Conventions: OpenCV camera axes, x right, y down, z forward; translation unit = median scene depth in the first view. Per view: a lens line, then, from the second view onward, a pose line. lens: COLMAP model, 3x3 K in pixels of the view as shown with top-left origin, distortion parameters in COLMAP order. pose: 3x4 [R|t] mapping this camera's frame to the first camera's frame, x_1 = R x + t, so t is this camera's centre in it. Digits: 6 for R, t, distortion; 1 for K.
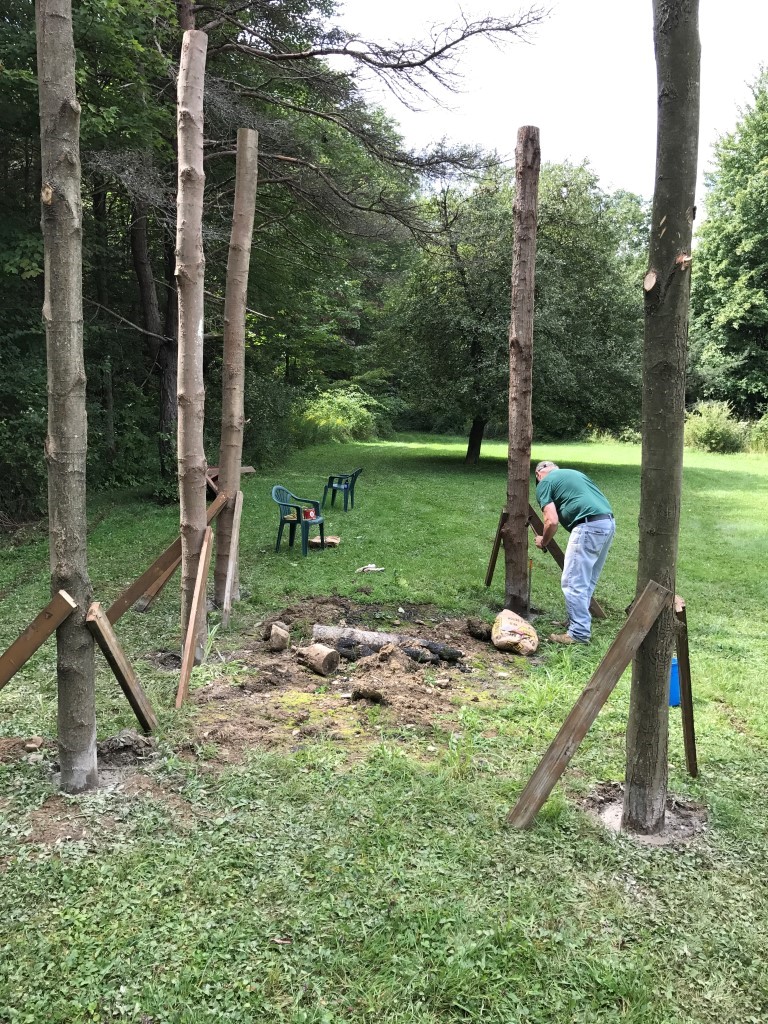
lens RADIAL K [[821.5, 0, 383.0], [0, 821.5, 499.5], [0, 0, 1]] dist [0.041134, -0.076916]
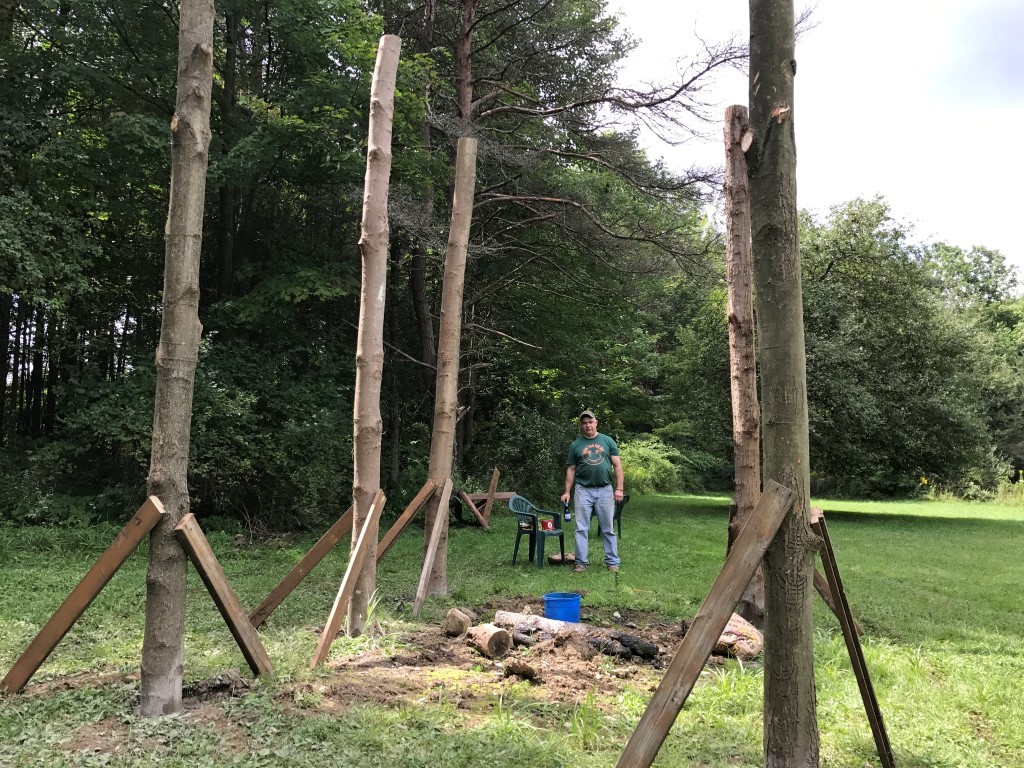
lens RADIAL K [[825.5, 0, 511.3], [0, 825.5, 380.1], [0, 0, 1]] dist [-0.002435, 0.019672]
pose [[0.972636, -0.026556, -0.230812, 0.165745], [-0.026156, 0.974616, -0.222352, 0.118657], [0.230857, 0.222305, 0.947252, 0.087721]]
